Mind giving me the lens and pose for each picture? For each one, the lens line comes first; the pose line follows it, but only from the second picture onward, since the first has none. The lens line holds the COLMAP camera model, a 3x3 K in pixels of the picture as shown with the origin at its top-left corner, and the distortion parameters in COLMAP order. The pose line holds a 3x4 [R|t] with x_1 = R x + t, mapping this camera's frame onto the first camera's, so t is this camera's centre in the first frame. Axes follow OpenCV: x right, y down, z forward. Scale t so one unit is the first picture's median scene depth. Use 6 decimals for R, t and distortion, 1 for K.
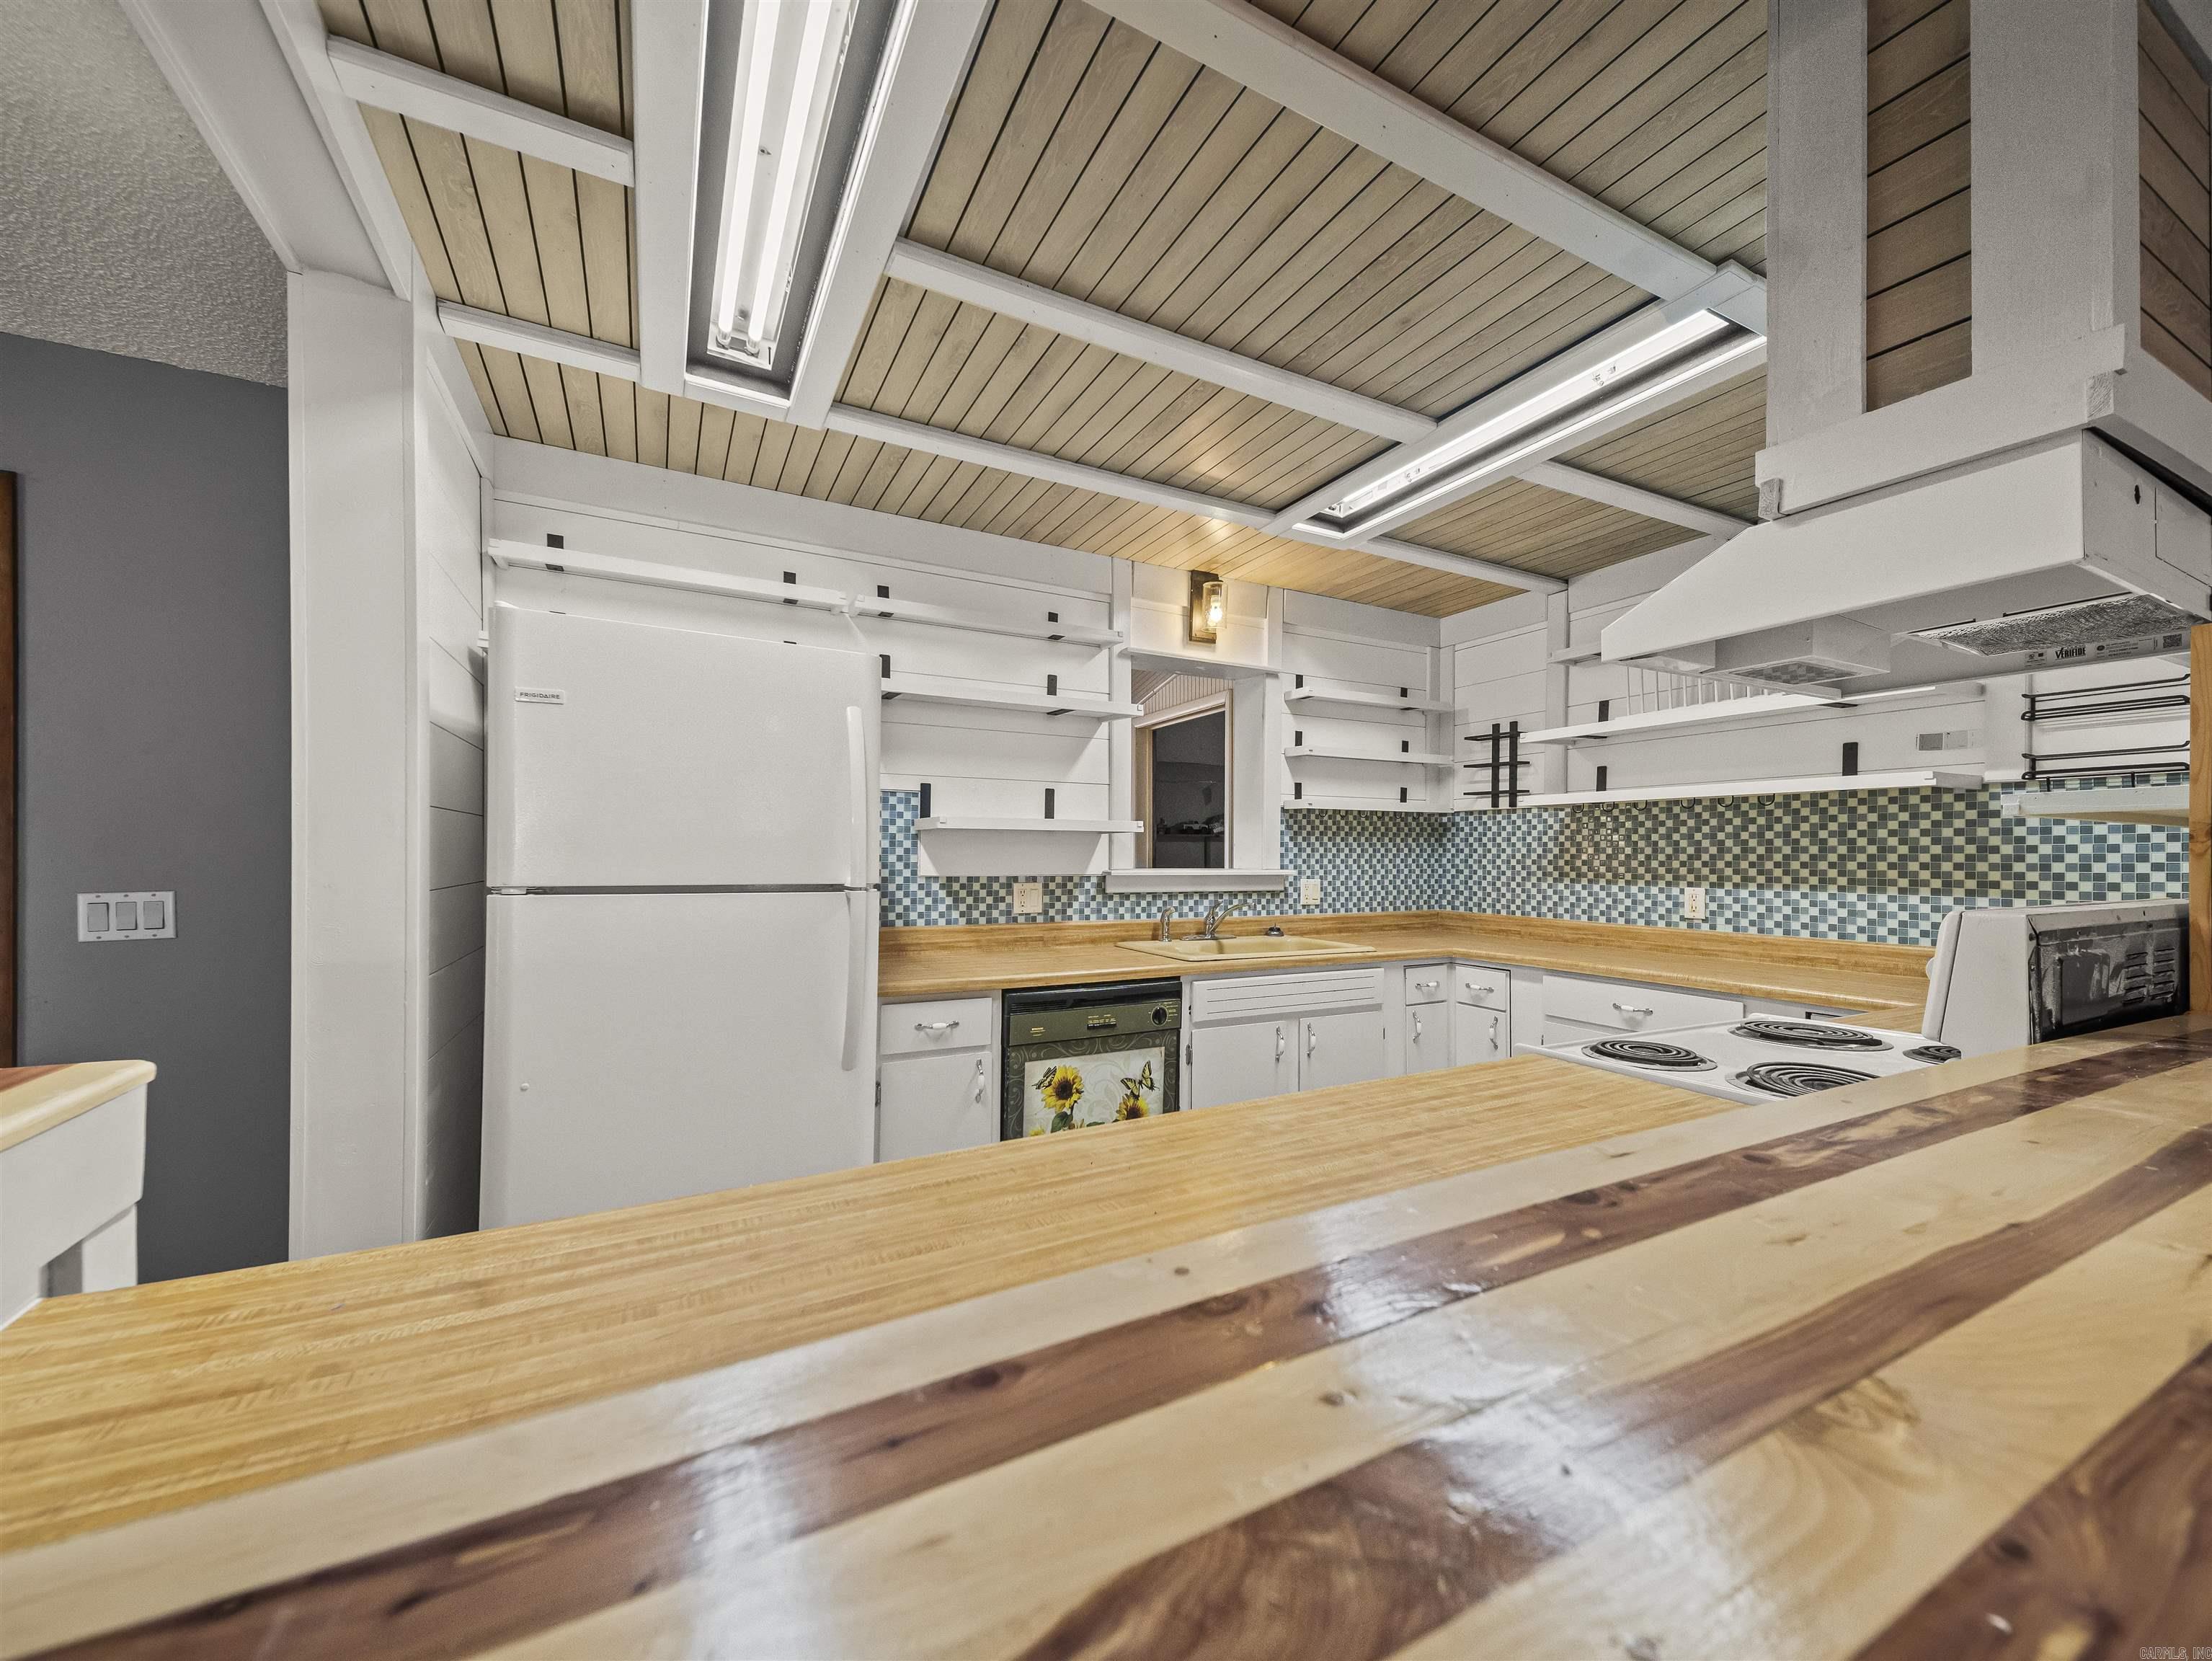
lens RADIAL K [[851.1, 0, 1110.3], [0, 851.1, 848.0], [0, 0, 1]] dist [0.034030, -0.009015]
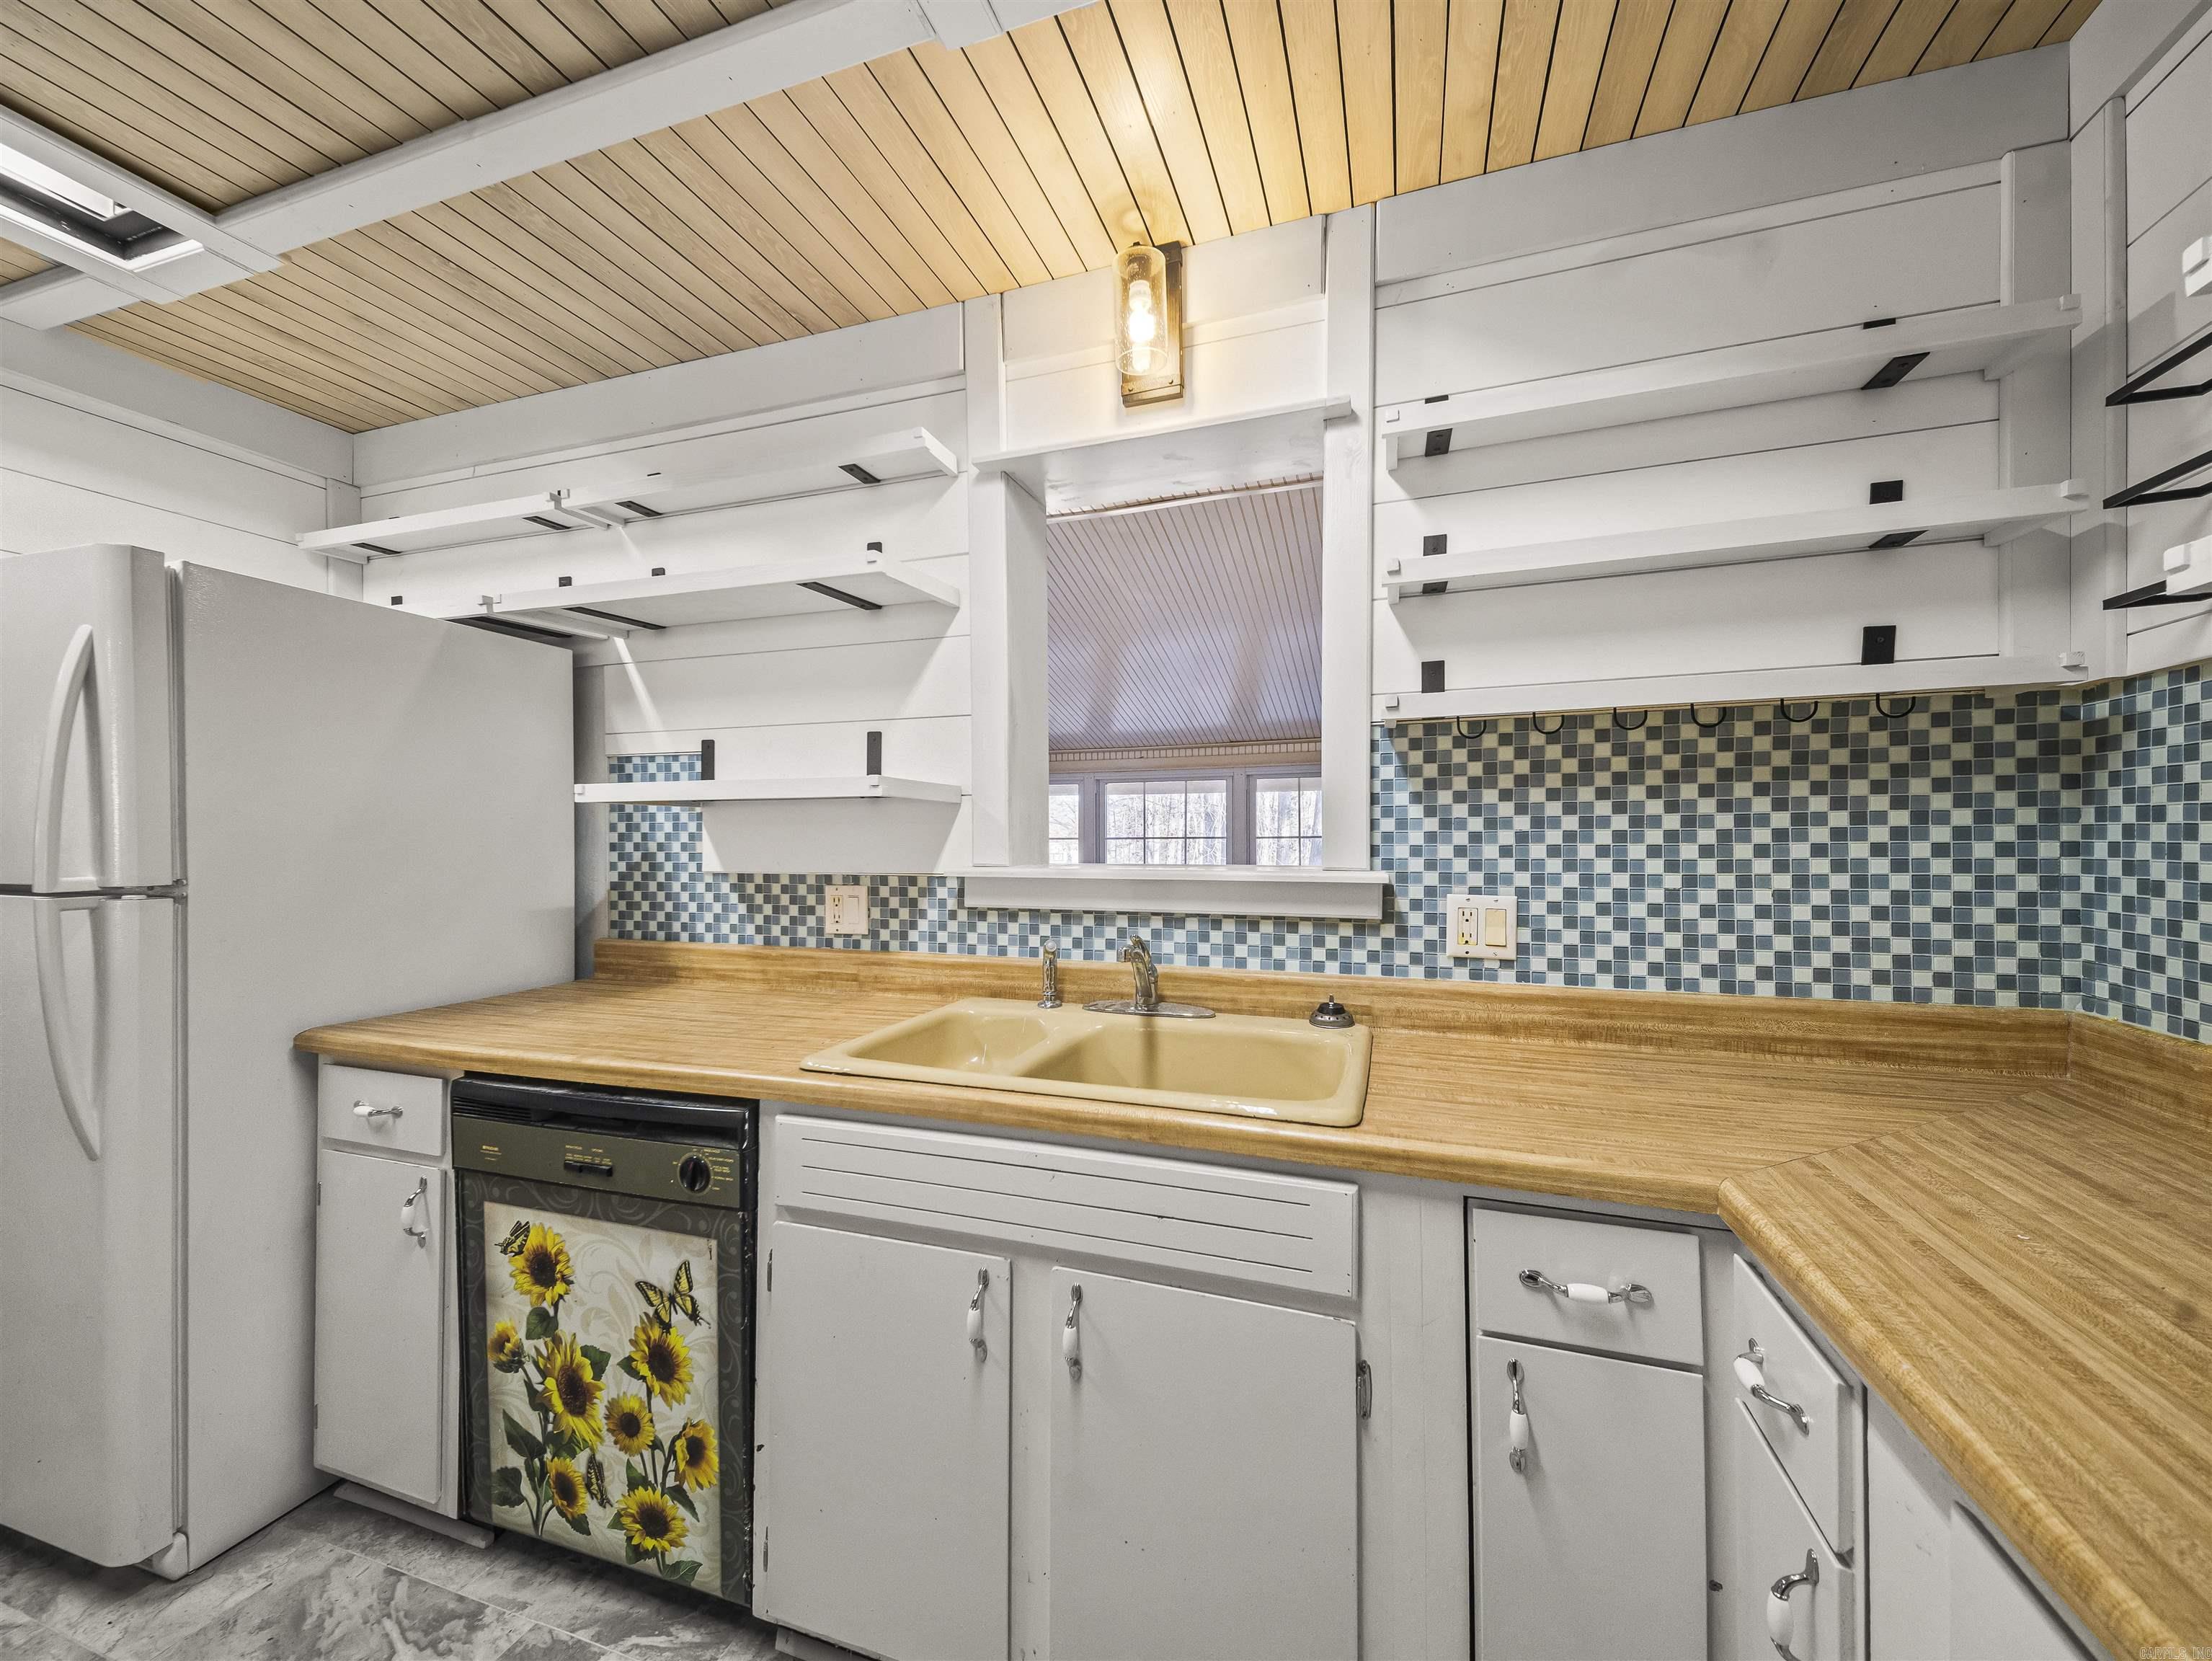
lens RADIAL K [[844.7, 0, 1116.9], [0, 844.7, 839.0], [0, 0, 1]] dist [0.059567, -0.025116]
pose [[0.688520, -0.008104, -0.725172, 0.481079], [0.012983, 0.999915, 0.001153, 0.008496], [0.725101, -0.010209, 0.688567, 0.699715]]
